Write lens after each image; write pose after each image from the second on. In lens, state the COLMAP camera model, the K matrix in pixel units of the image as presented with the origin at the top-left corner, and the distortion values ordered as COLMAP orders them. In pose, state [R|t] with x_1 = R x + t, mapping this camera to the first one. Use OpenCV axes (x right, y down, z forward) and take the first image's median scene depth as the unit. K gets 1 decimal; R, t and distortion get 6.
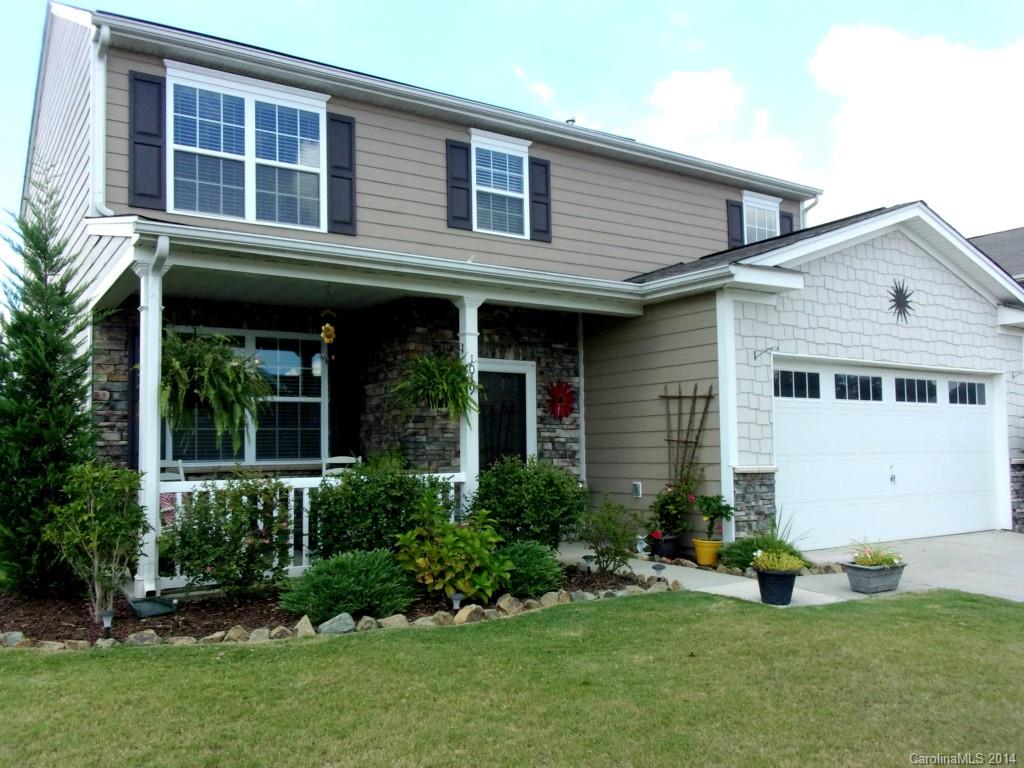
lens RADIAL K [[862.8, 0, 508.4], [0, 862.8, 385.4], [0, 0, 1]] dist [0.001226, 0.001528]
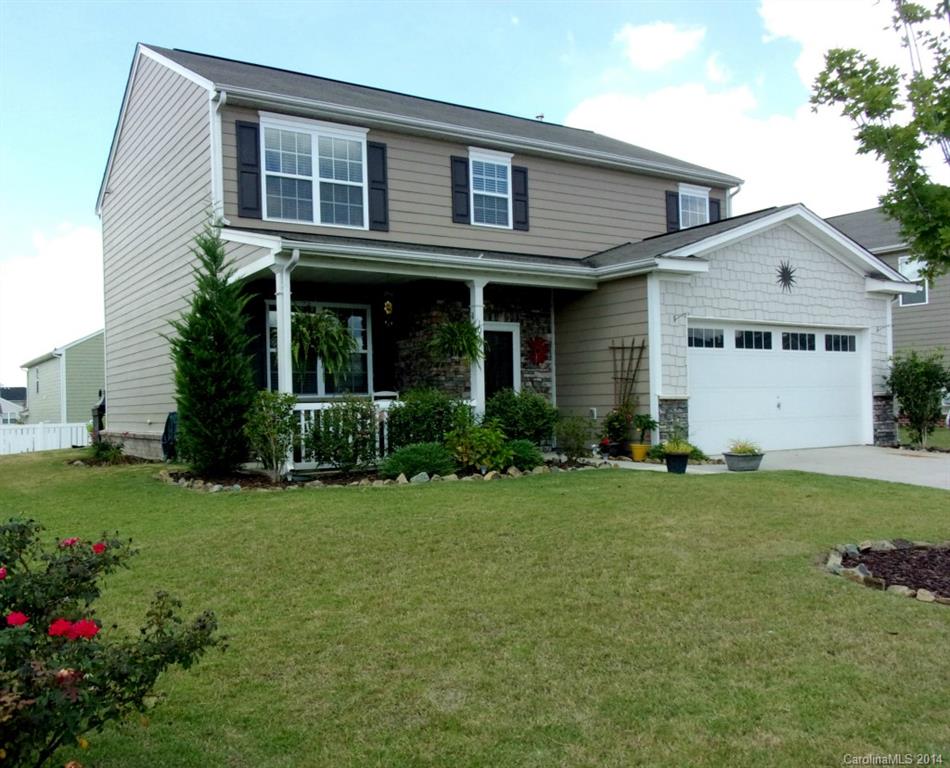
lens RADIAL K [[862.1, 0, 477.6], [0, 862.1, 387.9], [0, 0, 1]] dist [0.039869, -0.015273]
pose [[0.999934, -0.007883, 0.008352, -0.053167], [0.007388, 0.998302, 0.057781, -0.004387], [-0.008794, -0.057716, 0.998294, -0.421477]]
